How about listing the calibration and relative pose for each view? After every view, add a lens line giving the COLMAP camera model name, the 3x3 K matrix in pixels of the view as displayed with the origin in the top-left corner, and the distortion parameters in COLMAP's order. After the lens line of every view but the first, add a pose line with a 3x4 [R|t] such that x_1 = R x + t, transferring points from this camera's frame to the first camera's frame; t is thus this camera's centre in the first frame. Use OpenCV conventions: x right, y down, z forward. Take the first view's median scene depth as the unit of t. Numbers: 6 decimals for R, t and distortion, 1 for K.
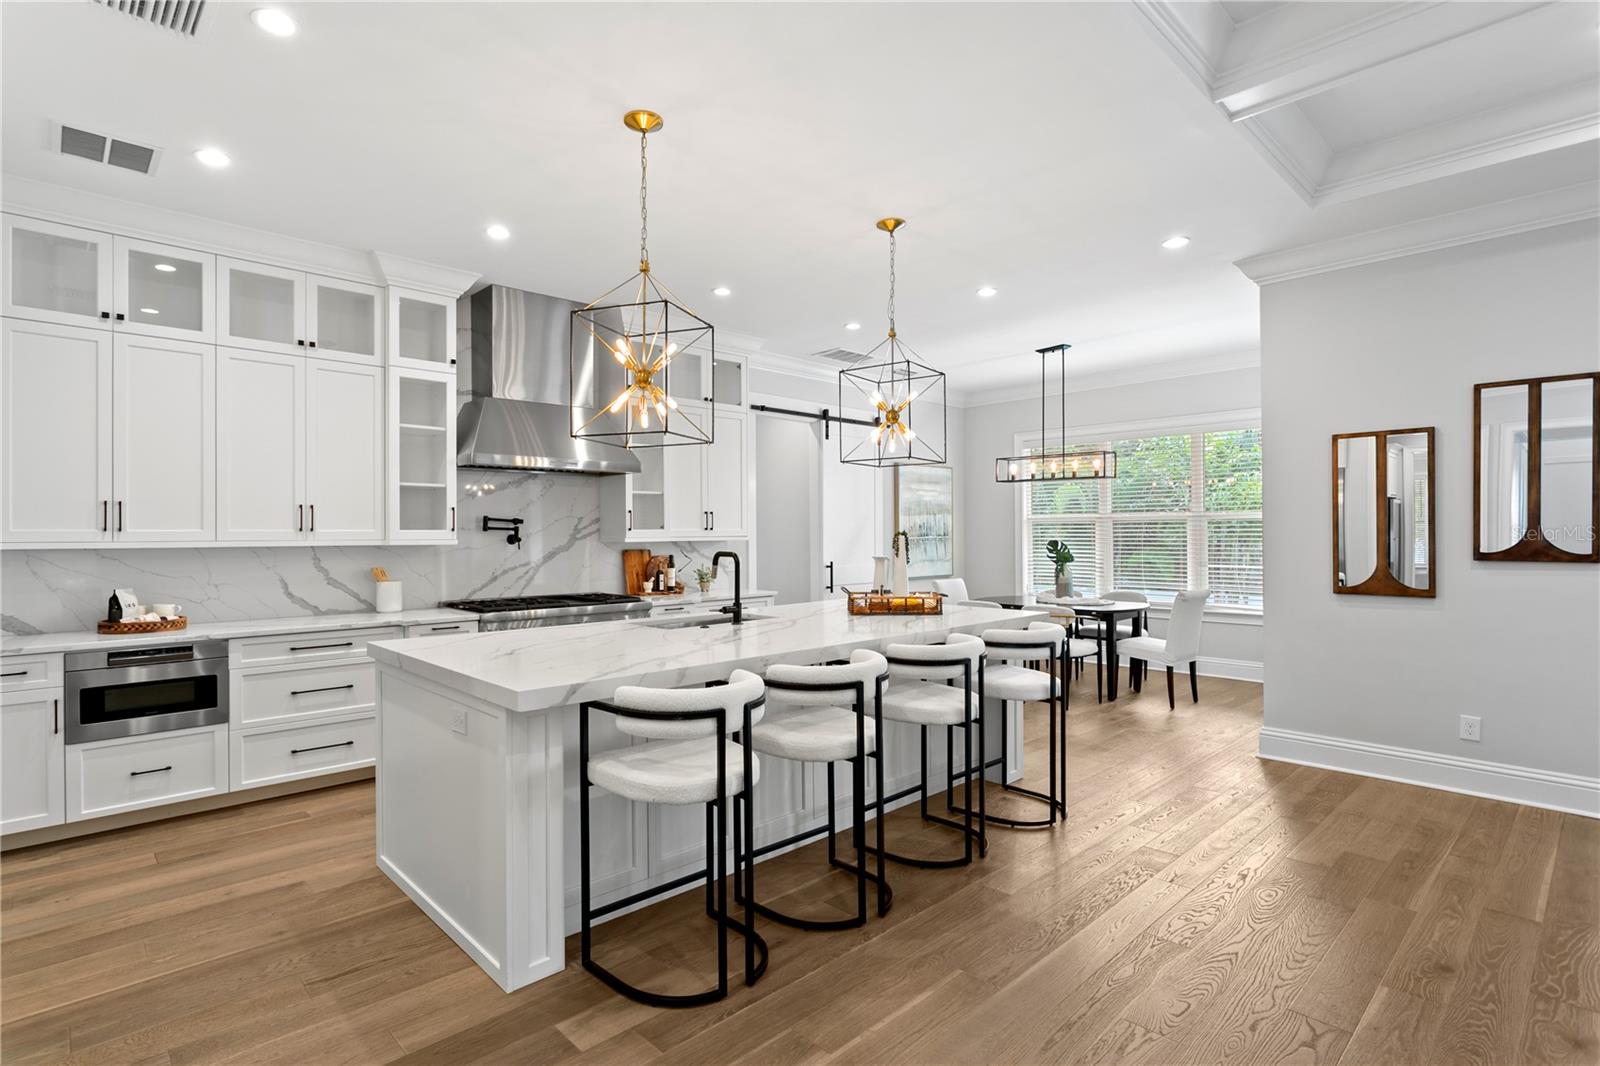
lens RADIAL K [[796.9, 0, 776.8], [0, 796.9, 513.0], [0, 0, 1]] dist [-0.003644, 0.004390]
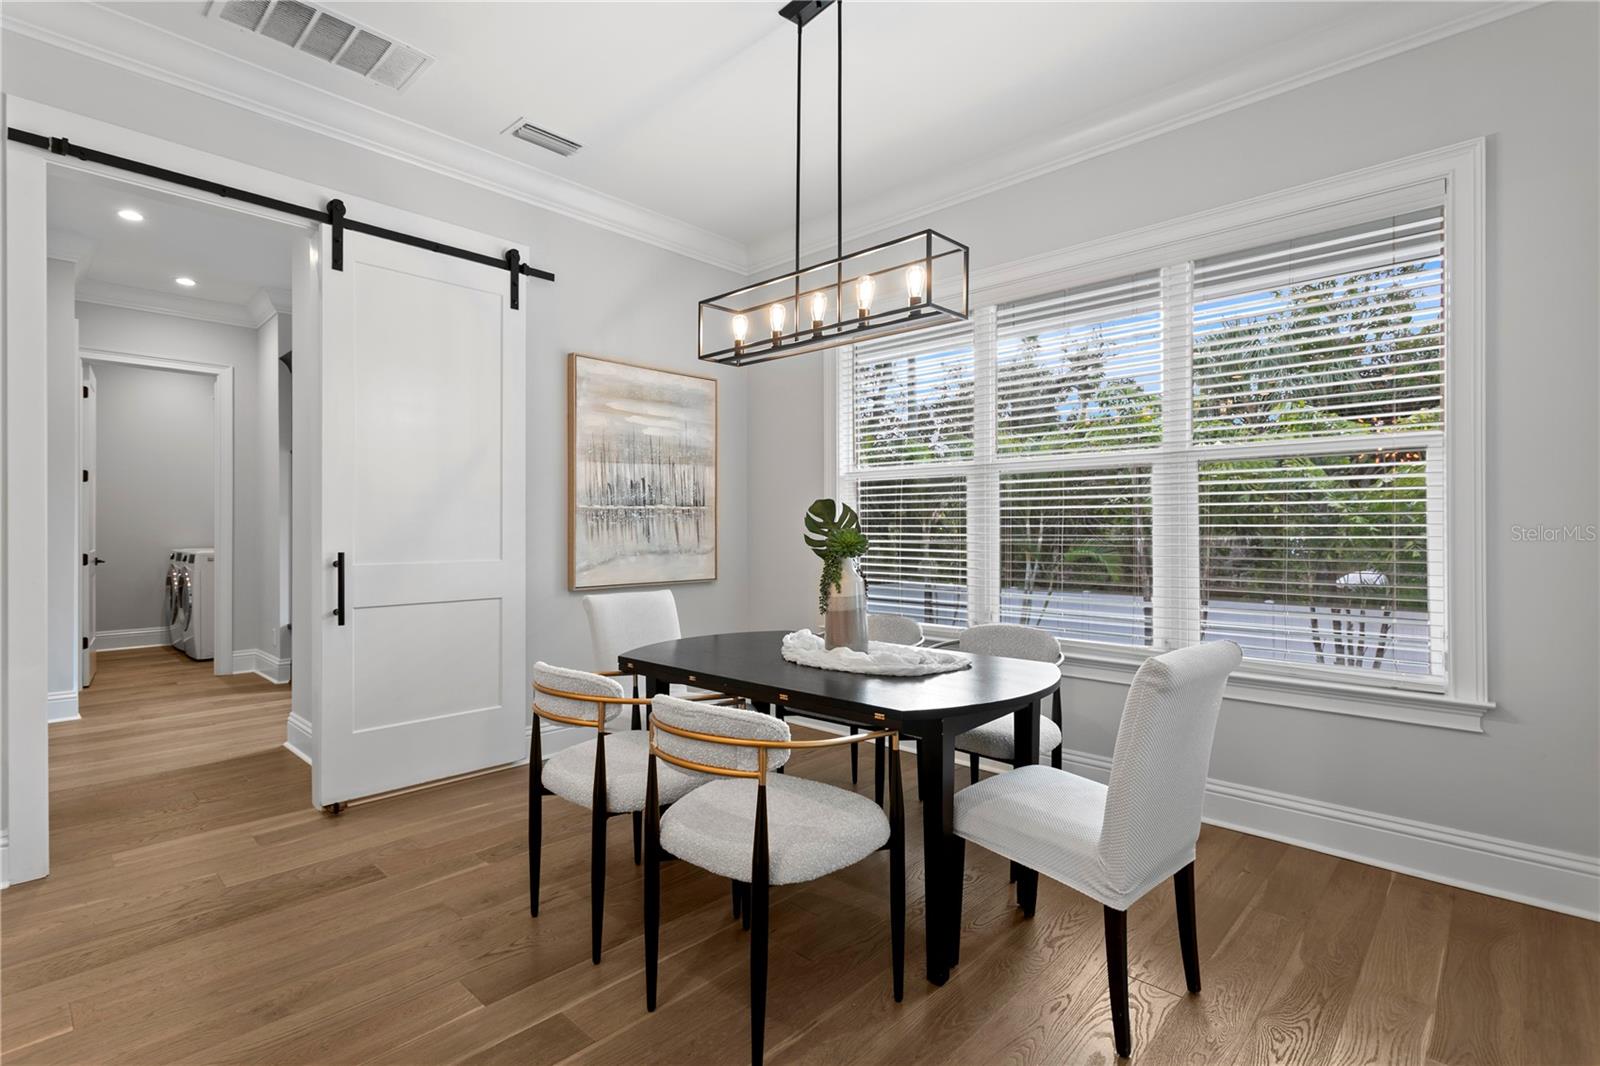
lens RADIAL K [[756.1, 0, 771.7], [0, 756.1, 527.5], [0, 0, 1]] dist [-0.002113, 0.005449]
pose [[0.999092, 0.007054, 0.042019, 0.405599], [-0.008197, 0.999599, 0.027104, 0.049653], [-0.041811, -0.027424, 0.998749, 0.829052]]
